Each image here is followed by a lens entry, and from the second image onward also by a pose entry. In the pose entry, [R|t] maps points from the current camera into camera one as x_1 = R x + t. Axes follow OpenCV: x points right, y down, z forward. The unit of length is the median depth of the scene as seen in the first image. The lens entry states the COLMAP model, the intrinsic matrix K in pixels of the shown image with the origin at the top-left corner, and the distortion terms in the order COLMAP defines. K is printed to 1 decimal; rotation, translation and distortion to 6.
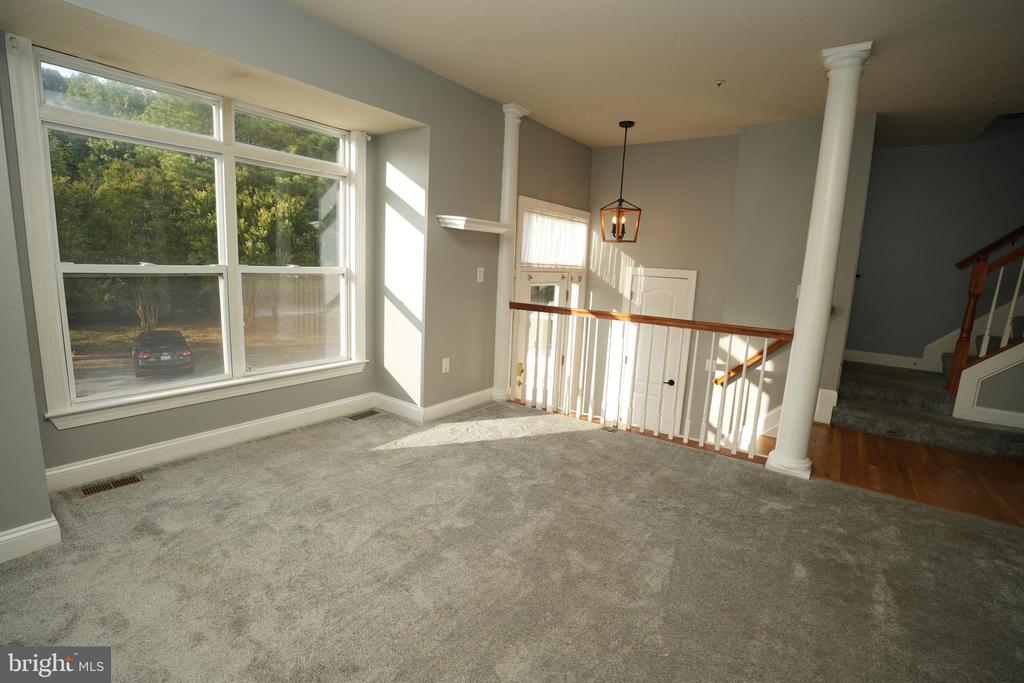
lens RADIAL K [[474.7, 0, 512.0], [0, 474.7, 341.5], [0, 0, 1]] dist [-0.070195, 0.000262]
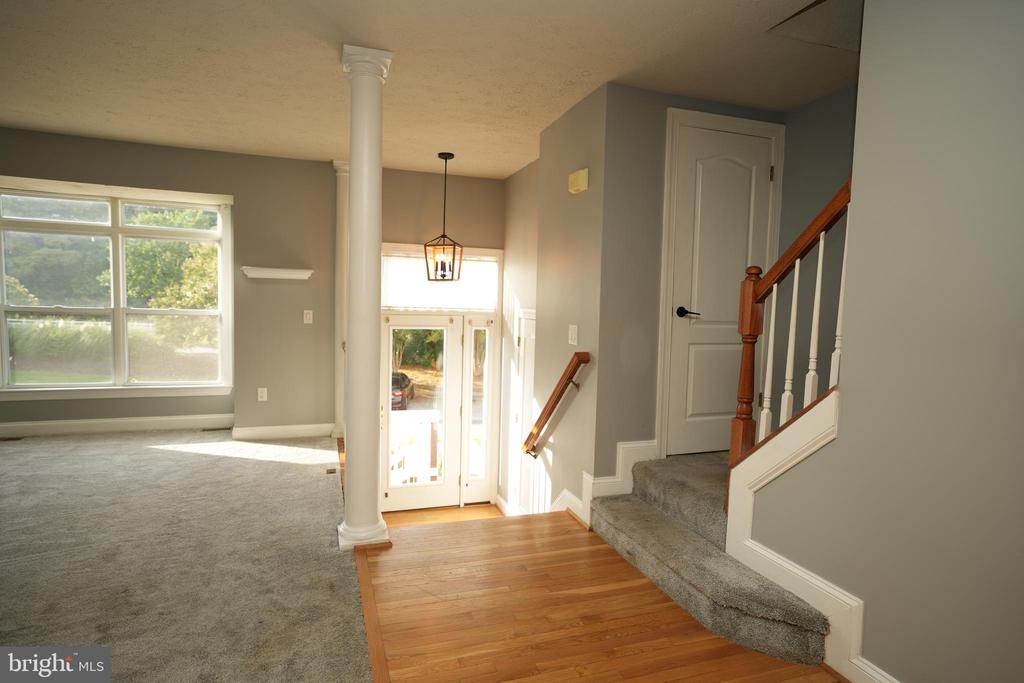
lens RADIAL K [[552.1, 0, 512.0], [0, 552.1, 341.5], [0, 0, 1]] dist [-0.044078, 0.054937]
pose [[0.819358, 0.017634, -0.573011, 0.974739], [-0.084270, 0.992374, -0.089959, -0.007192], [0.567055, 0.121996, 0.814596, 0.214538]]
